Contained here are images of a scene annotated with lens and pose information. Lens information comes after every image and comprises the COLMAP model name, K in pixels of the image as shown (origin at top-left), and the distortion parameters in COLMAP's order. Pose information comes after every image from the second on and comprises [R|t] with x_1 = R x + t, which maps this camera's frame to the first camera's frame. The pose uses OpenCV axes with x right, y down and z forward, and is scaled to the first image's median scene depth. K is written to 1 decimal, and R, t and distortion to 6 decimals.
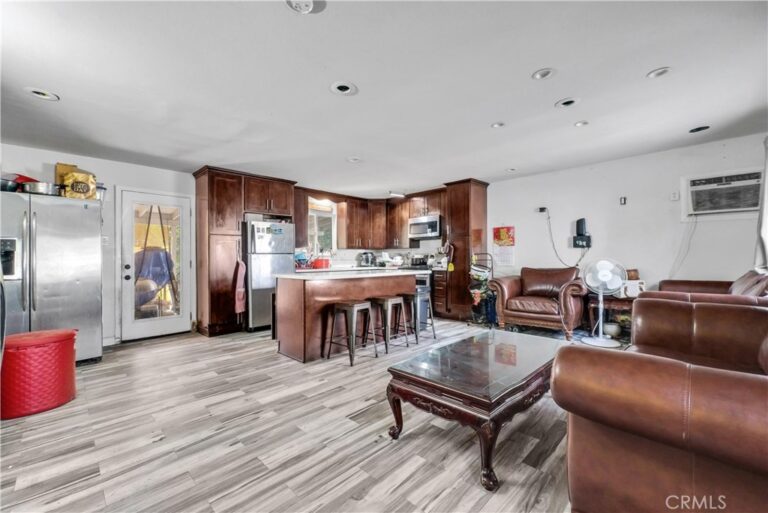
lens RADIAL K [[315.8, 0, 386.3], [0, 315.8, 258.9], [0, 0, 1]] dist [0.000278, 0.000022]
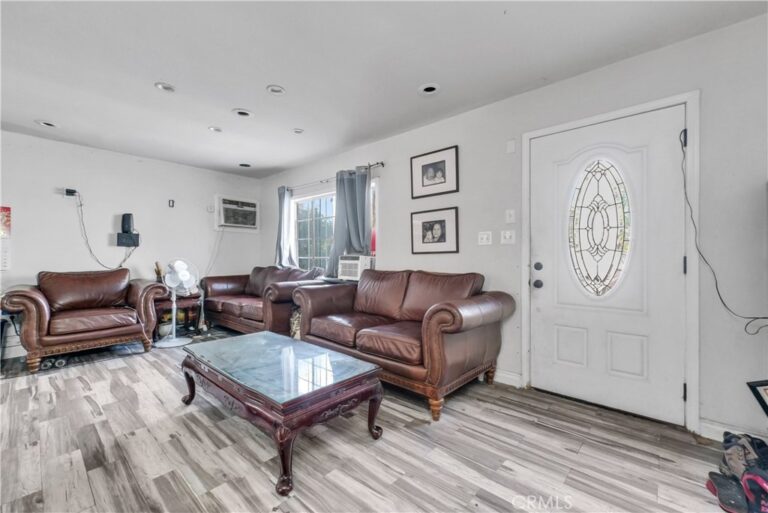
lens RADIAL K [[315.8, 0, 386.3], [0, 315.8, 258.9], [0, 0, 1]] dist [0.000278, 0.000022]
pose [[-0.037284, 0.004797, 0.999293, -0.344516], [-0.000312, 0.999988, -0.004812, 0.003965], [-0.999305, -0.000491, -0.037282, 0.365664]]
